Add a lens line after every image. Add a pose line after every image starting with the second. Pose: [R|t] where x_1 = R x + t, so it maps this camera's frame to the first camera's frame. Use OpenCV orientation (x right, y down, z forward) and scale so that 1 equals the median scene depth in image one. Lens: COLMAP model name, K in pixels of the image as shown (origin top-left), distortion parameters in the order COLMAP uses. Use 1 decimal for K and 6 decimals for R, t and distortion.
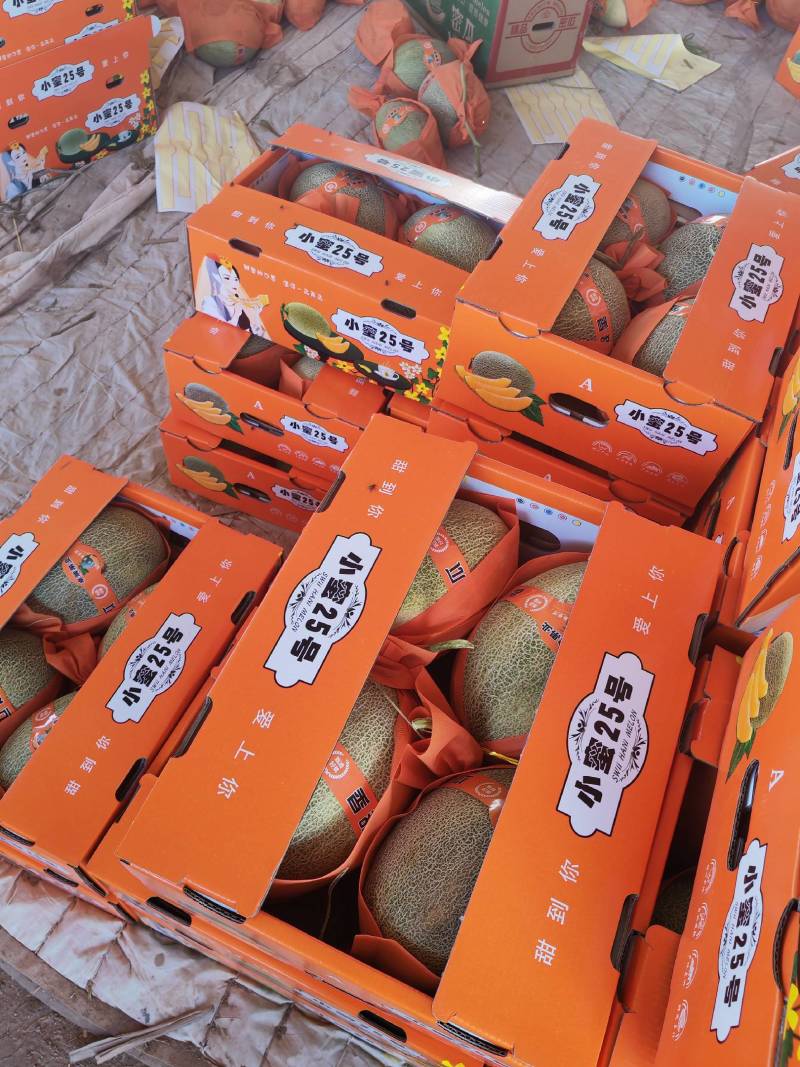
lens RADIAL K [[827.0, 0, 403.1], [0, 827.0, 526.2], [0, 0, 1]] dist [0.045638, -0.052099]
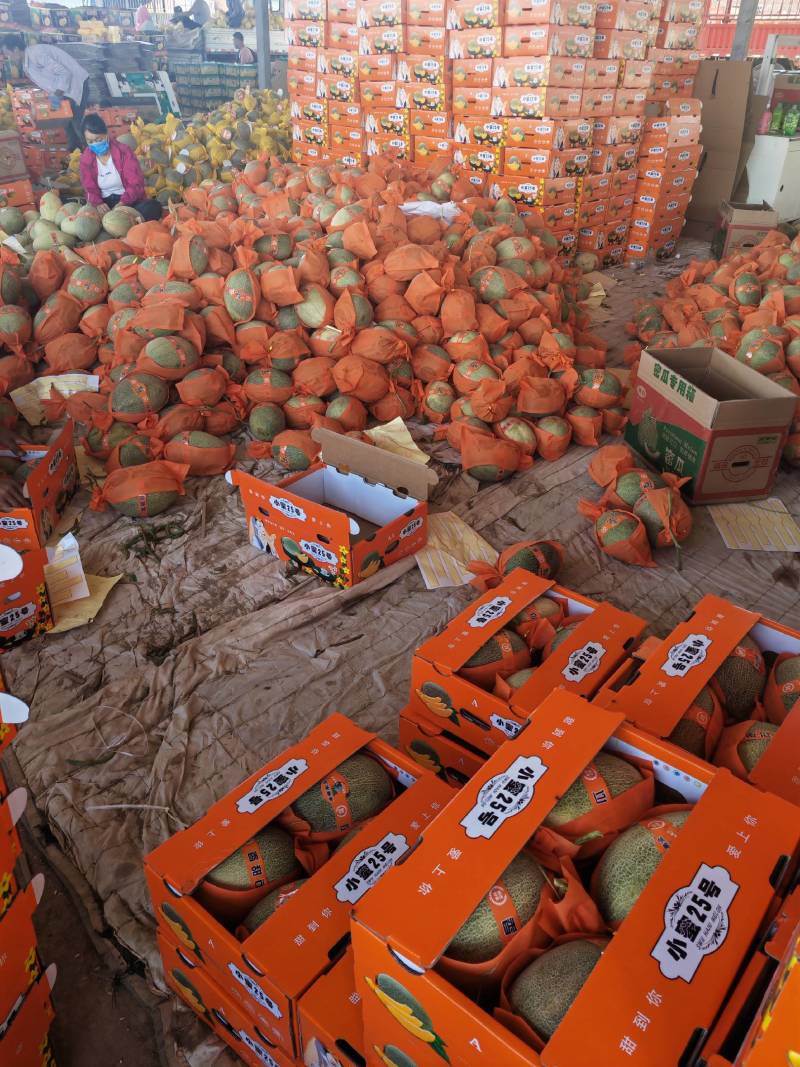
lens RADIAL K [[827.0, 0, 398.7], [0, 827.0, 532.0], [0, 0, 1]] dist [0.045638, -0.052099]
pose [[0.956731, 0.078580, -0.280164, 0.072751], [-0.191672, 0.894625, -0.403617, 0.217860], [0.218925, 0.439853, 0.870977, -0.385684]]
